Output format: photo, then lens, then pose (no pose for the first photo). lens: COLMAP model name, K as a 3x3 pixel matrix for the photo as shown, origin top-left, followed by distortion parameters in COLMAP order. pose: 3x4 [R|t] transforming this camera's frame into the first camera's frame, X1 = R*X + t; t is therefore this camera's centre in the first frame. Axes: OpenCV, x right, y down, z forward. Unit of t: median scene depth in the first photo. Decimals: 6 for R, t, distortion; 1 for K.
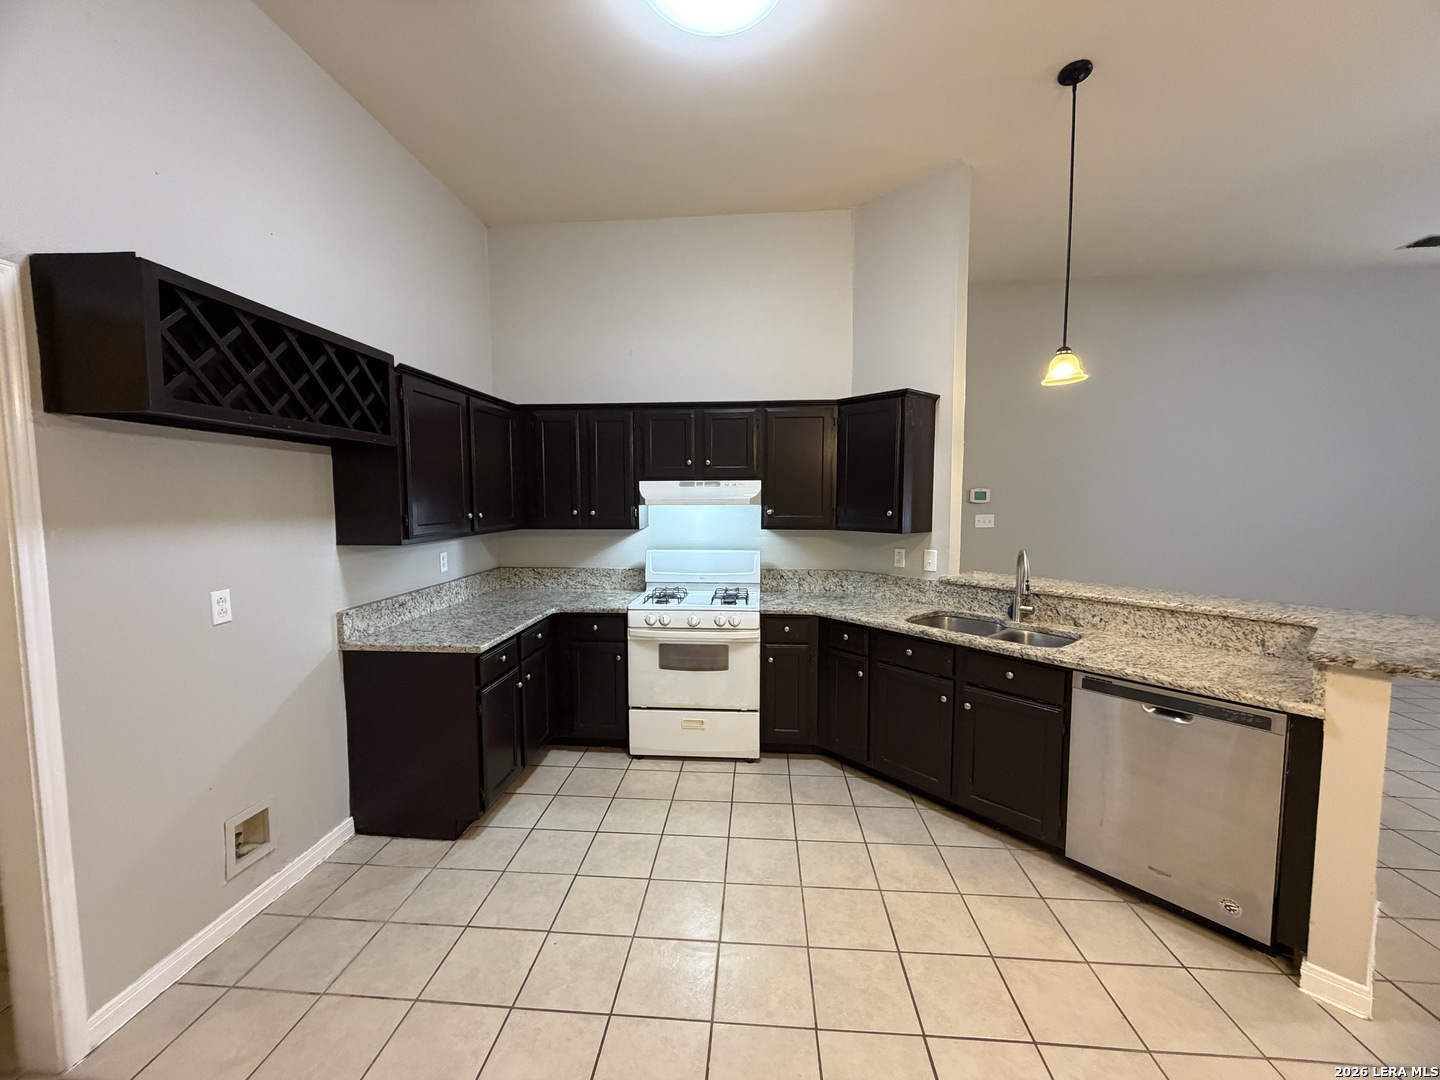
lens RADIAL K [[574.5, 0, 714.8], [0, 574.5, 538.5], [0, 0, 1]] dist [0.000578, 0.000074]
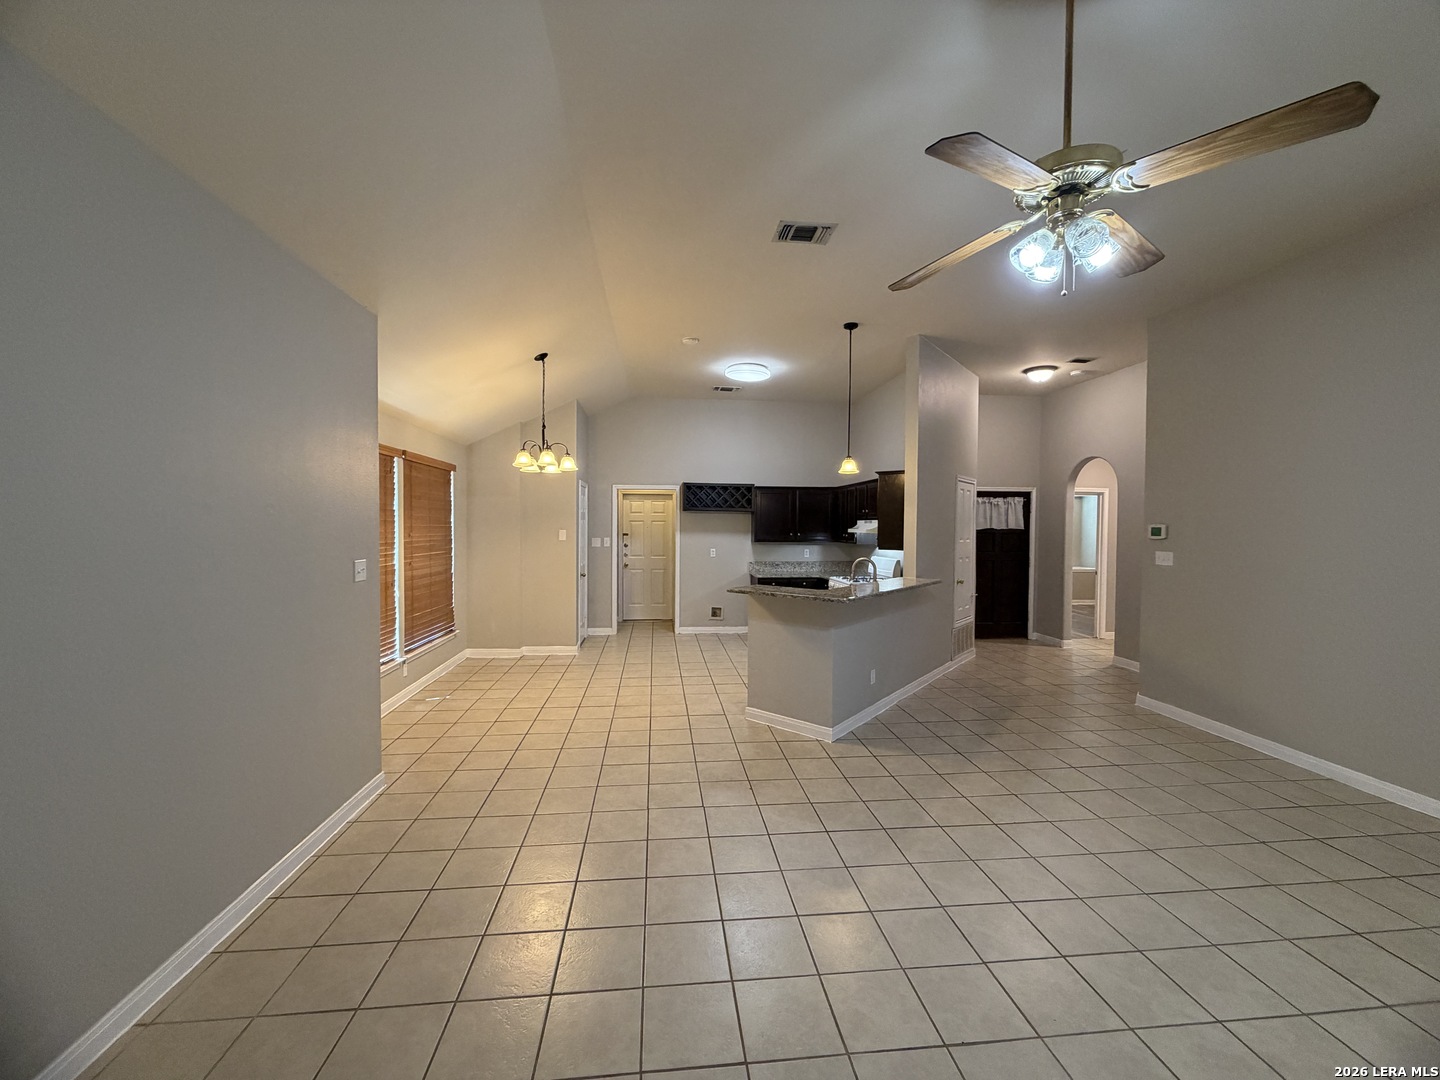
lens RADIAL K [[574.5, 0, 714.8], [0, 574.5, 538.5], [0, 0, 1]] dist [0.000578, 0.000074]
pose [[0.182052, 0.026000, -0.982945, 2.162636], [-0.080657, 0.996676, 0.011425, -0.024183], [0.979975, 0.077202, 0.183544, 0.163529]]
